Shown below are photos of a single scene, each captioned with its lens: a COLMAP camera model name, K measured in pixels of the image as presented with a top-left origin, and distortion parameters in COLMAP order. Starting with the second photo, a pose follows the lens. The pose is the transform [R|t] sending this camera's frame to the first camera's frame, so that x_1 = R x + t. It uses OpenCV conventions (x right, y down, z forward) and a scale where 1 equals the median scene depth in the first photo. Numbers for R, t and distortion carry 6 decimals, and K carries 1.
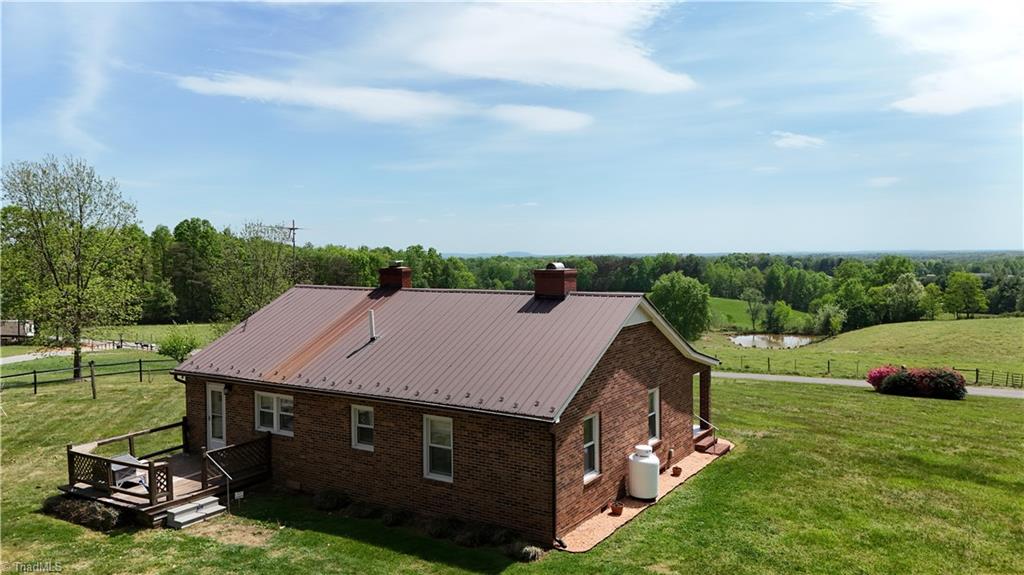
lens RADIAL K [[758.5, 0, 514.6], [0, 758.5, 283.7], [0, 0, 1]] dist [0.050785, -0.047103]
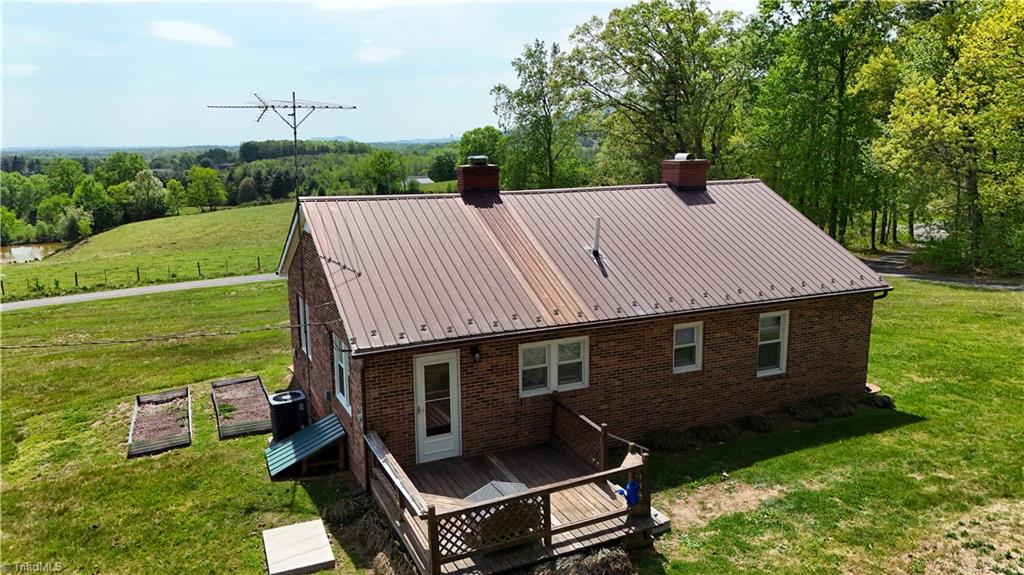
lens RADIAL K [[758.5, 0, 515.2], [0, 758.5, 286.1], [0, 0, 1]] dist [0.050785, -0.047103]
pose [[0.529779, -0.154378, 0.833967, -0.088358], [0.039967, 0.986747, 0.157270, -0.002150], [-0.847193, -0.049987, 0.528928, 0.061671]]
